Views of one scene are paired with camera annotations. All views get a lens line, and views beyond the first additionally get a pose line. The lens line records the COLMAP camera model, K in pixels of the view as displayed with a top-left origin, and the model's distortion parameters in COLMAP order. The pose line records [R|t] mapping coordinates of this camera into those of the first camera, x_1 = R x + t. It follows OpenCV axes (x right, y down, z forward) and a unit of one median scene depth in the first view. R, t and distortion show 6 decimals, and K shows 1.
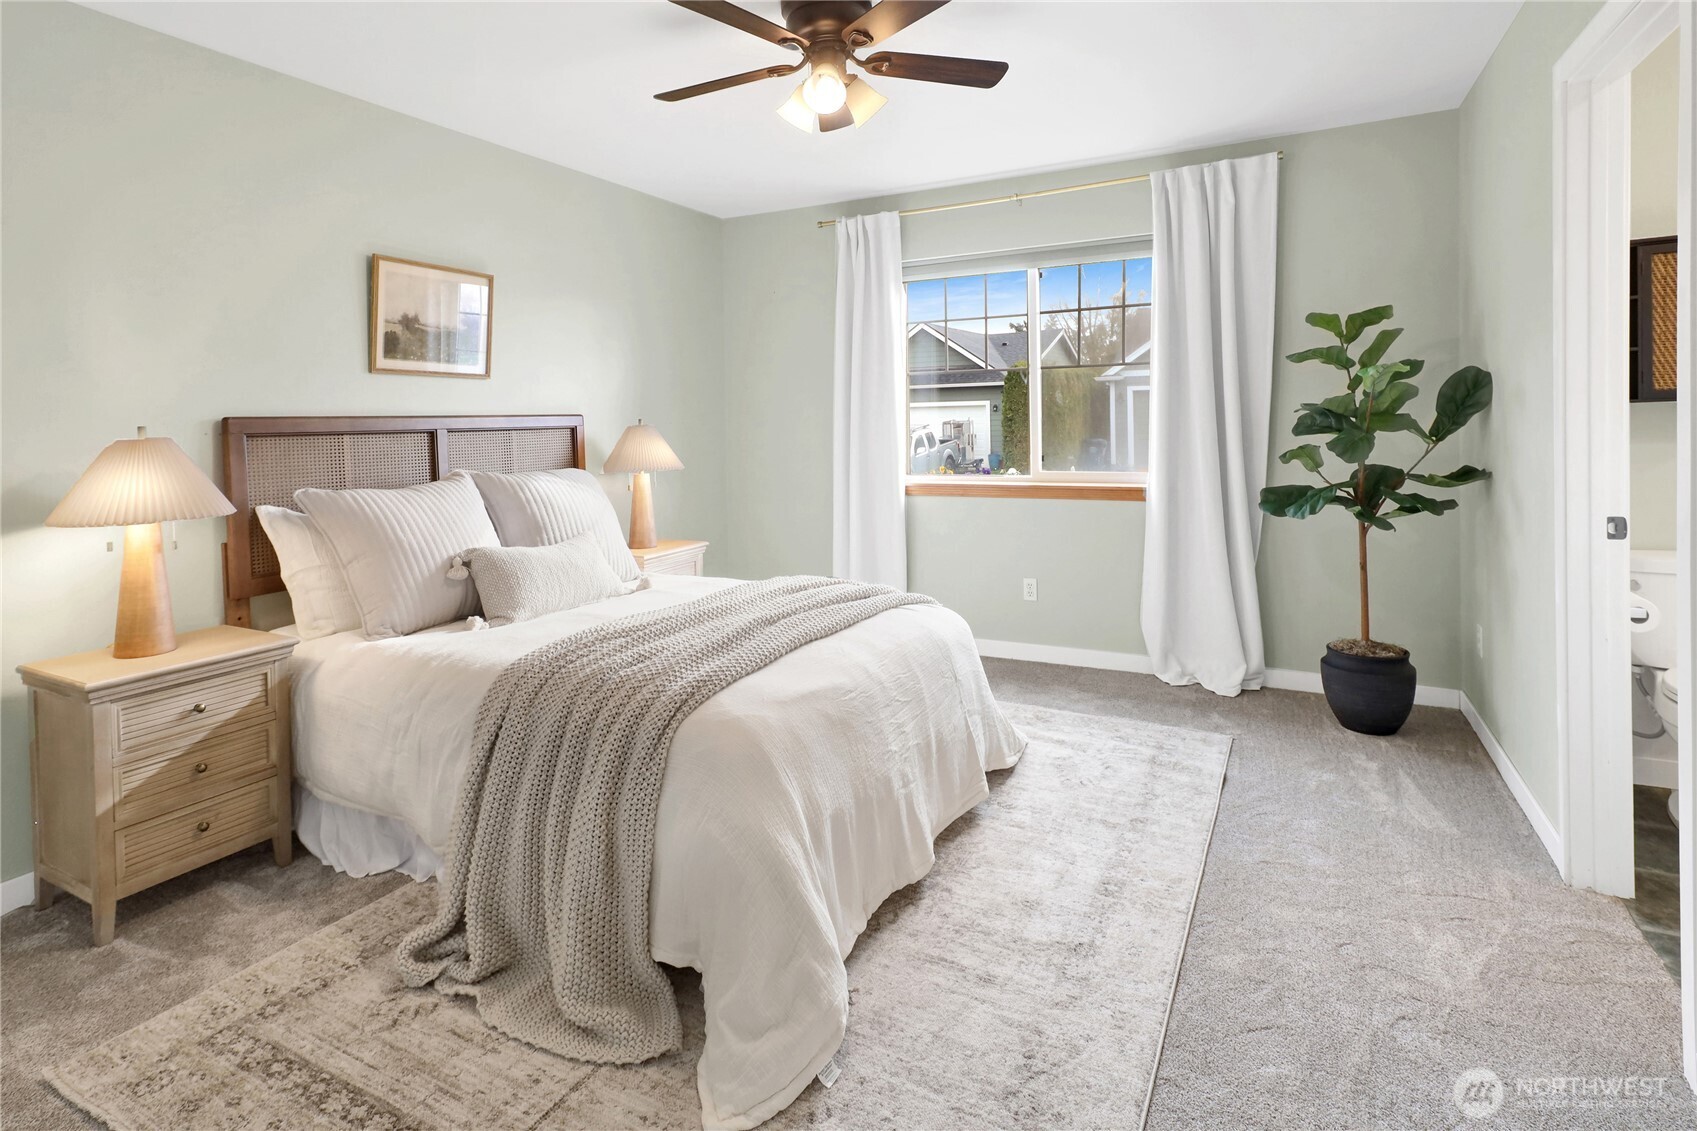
lens RADIAL K [[878.0, 0, 845.5], [0, 878.0, 436.0], [0, 0, 1]] dist [0.000362, 0.000206]
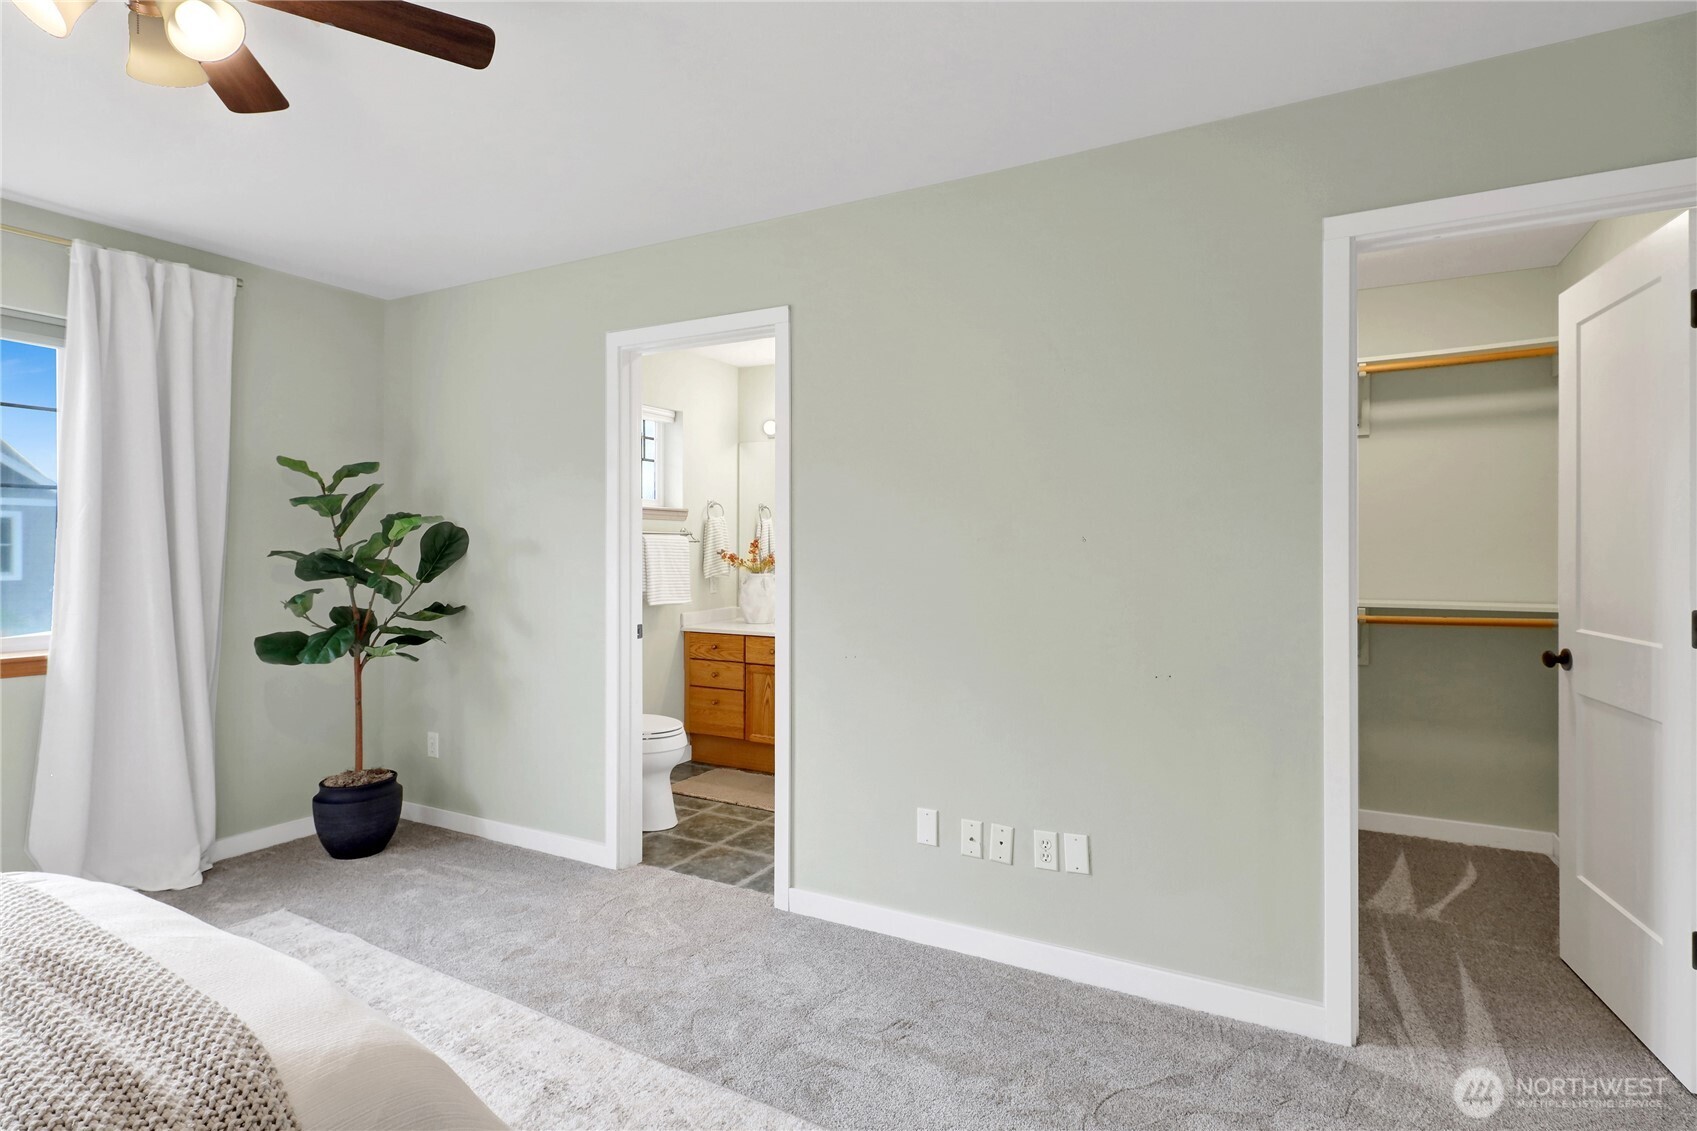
lens RADIAL K [[822.4, 0, 846.2], [0, 822.4, 549.7], [0, 0, 1]] dist [-0.000343, -0.000103]
pose [[0.028461, 0.022387, 0.999344, -0.419024], [0.018923, 0.999558, -0.022930, -0.002582], [-0.999416, 0.019563, 0.028025, 0.389313]]
